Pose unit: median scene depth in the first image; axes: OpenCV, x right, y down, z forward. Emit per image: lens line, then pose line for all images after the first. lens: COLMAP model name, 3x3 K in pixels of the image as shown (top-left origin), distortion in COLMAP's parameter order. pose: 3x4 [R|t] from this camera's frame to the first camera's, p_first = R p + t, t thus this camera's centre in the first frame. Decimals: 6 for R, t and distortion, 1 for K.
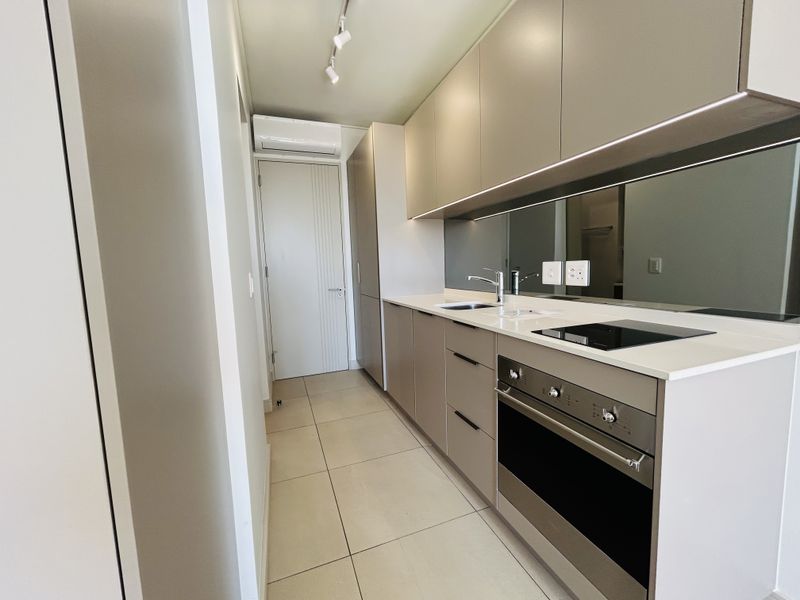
lens RADIAL K [[325.7, 0, 396.9], [0, 325.7, 297.8], [0, 0, 1]] dist [0.000676, 0.000255]
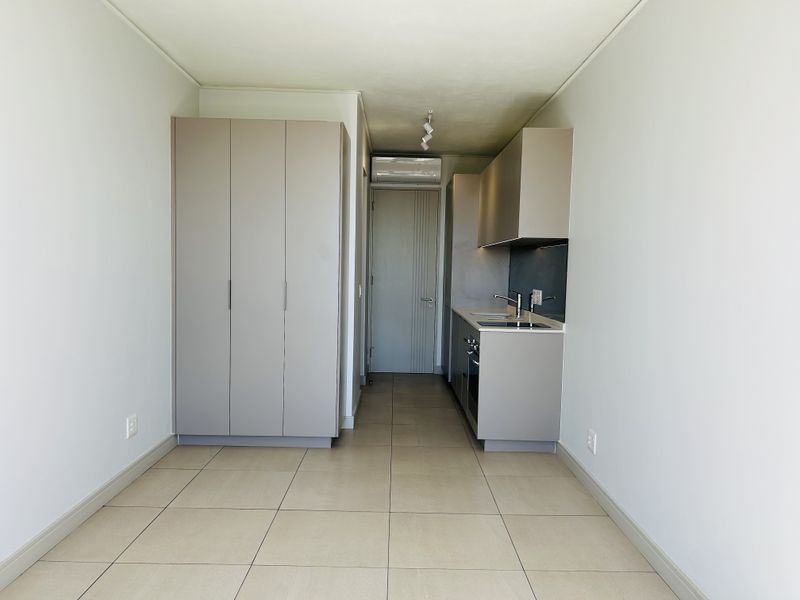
lens RADIAL K [[597.2, 0, 400.5], [0, 597.2, 311.1], [0, 0, 1]] dist [0.051675, -0.059972]
pose [[0.938028, 0.081625, -0.336810, 0.525332], [-0.089060, 0.996004, -0.006658, 0.043467], [0.334920, 0.036242, 0.941549, -1.202519]]
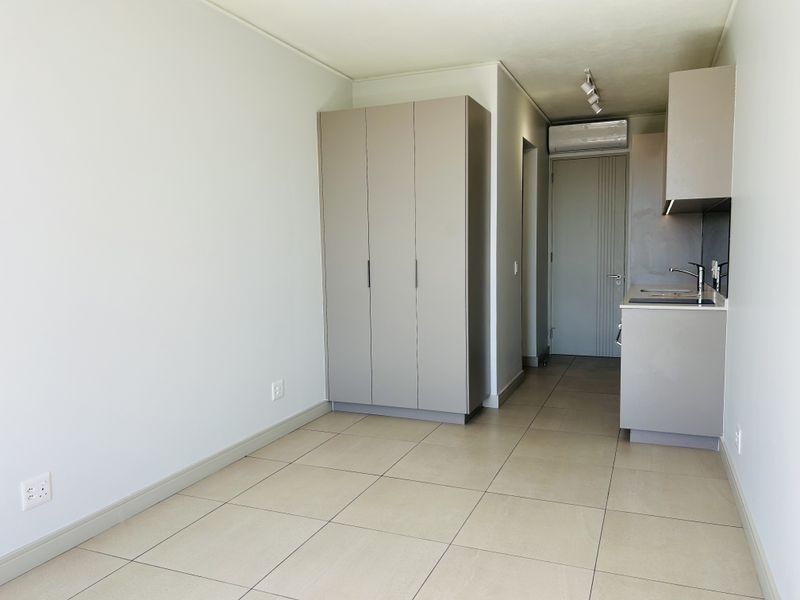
lens RADIAL K [[598.7, 0, 403.9], [0, 598.7, 302.6], [0, 0, 1]] dist [0.073311, -0.100986]
pose [[0.734290, 0.084525, -0.673553, 0.766065], [-0.076435, 0.996203, 0.041687, 0.034634], [0.674519, 0.020873, 0.737962, -1.053501]]
